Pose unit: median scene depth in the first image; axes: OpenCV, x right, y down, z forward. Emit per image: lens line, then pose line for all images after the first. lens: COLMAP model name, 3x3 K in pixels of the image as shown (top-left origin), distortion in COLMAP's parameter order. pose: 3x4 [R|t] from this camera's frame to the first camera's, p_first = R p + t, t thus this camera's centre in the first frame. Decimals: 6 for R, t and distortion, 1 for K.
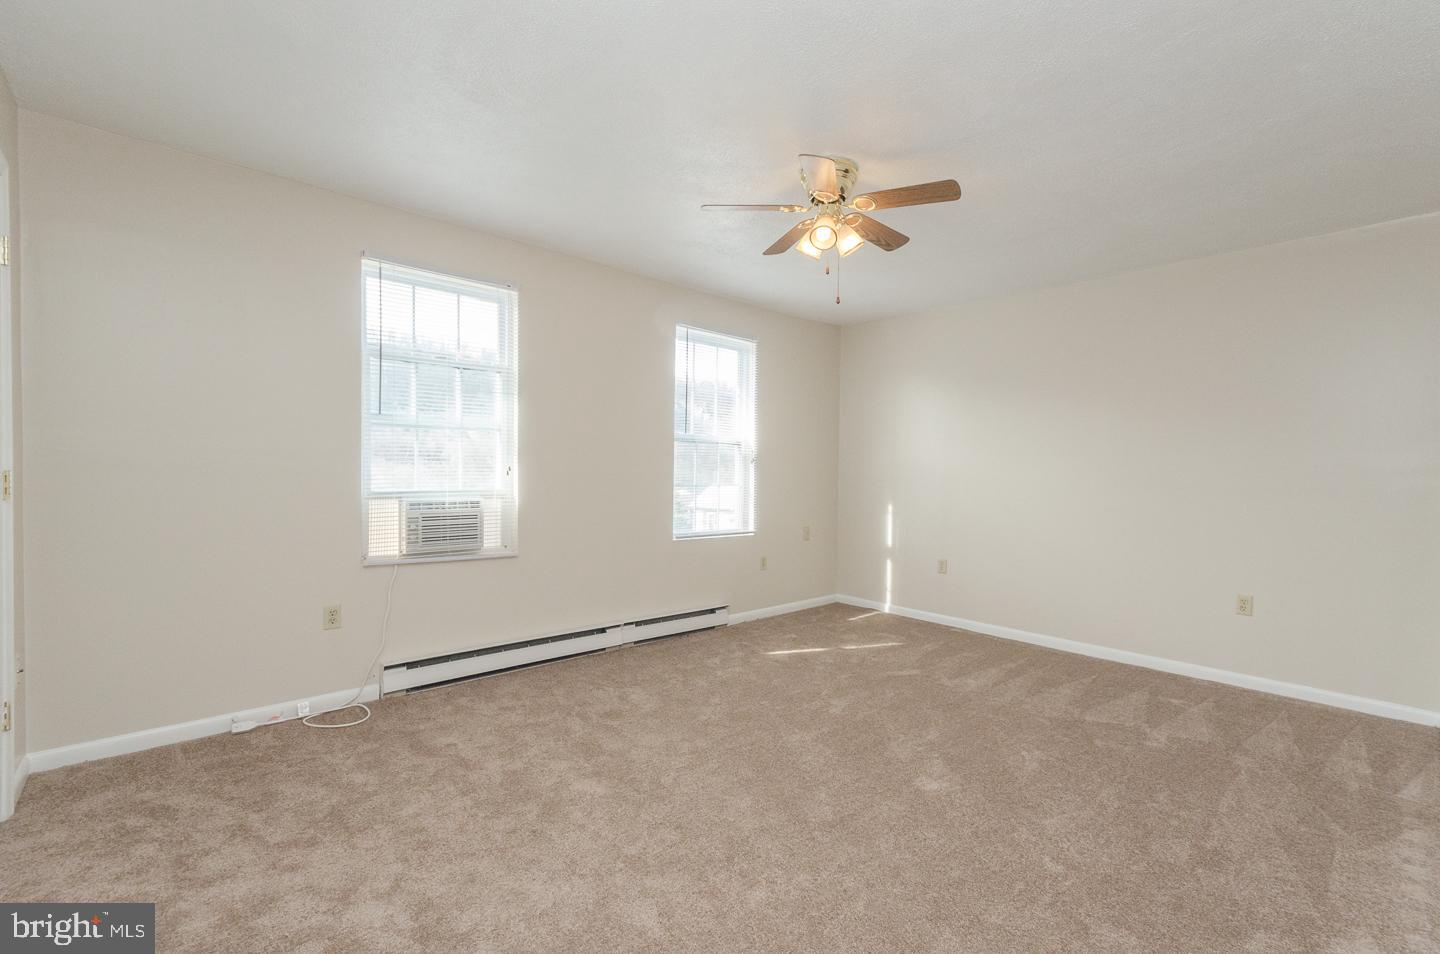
lens RADIAL K [[658.9, 0, 724.7], [0, 658.9, 484.4], [0, 0, 1]] dist [0.000094, 0.000235]
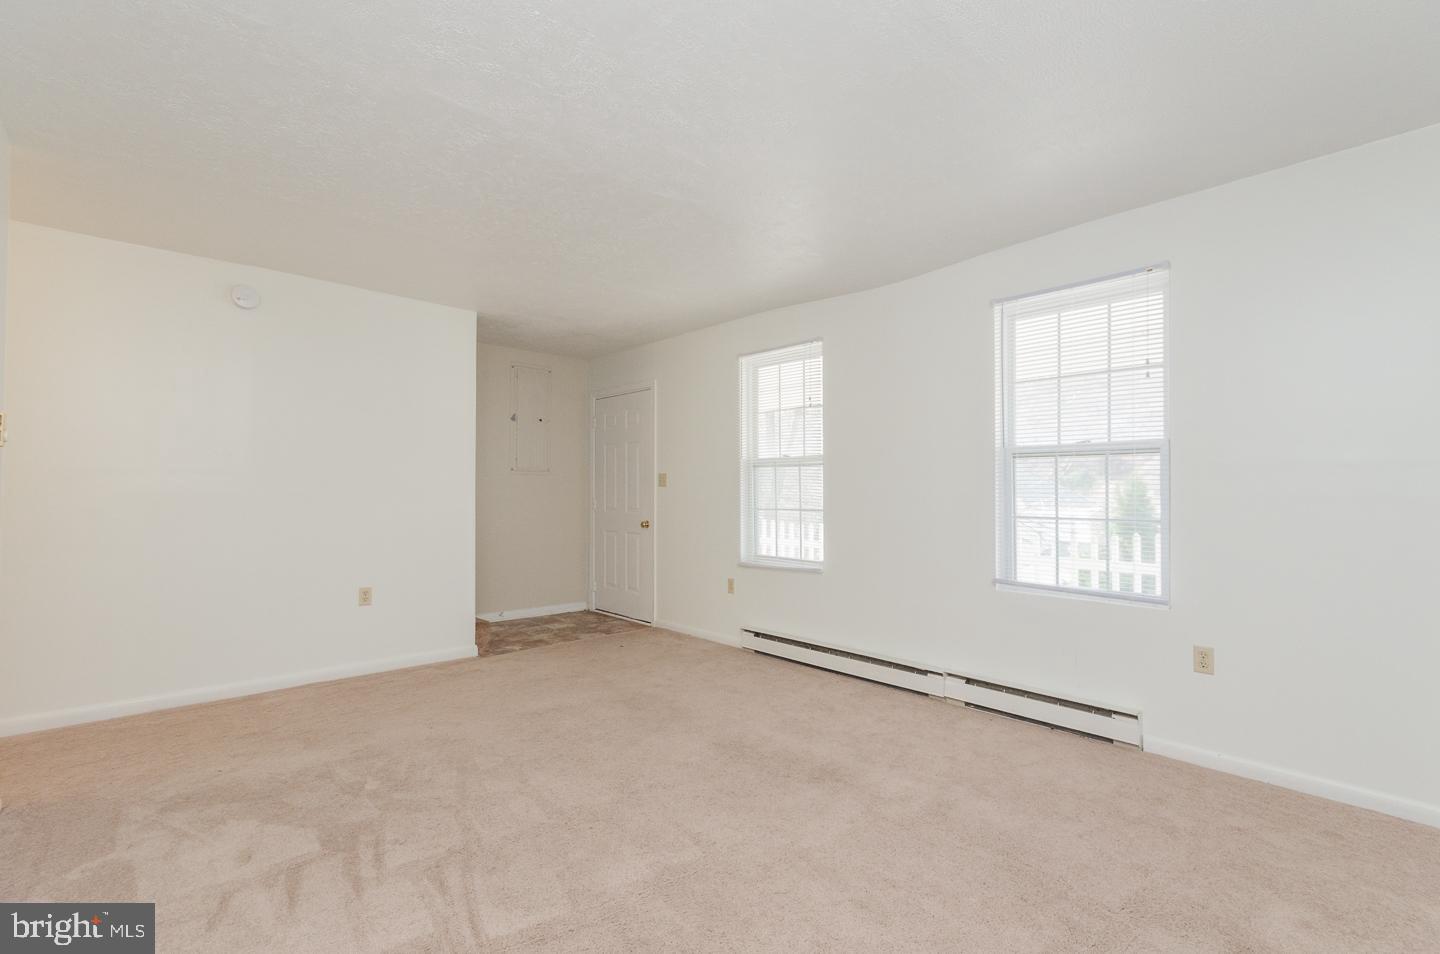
lens RADIAL K [[658.9, 0, 724.7], [0, 658.9, 484.4], [0, 0, 1]] dist [0.000094, 0.000235]
pose [[0.026050, -0.033051, -0.999114, 0.650407], [-0.015286, 0.999323, -0.033457, -0.001901], [0.999544, 0.016144, 0.025527, 0.630961]]
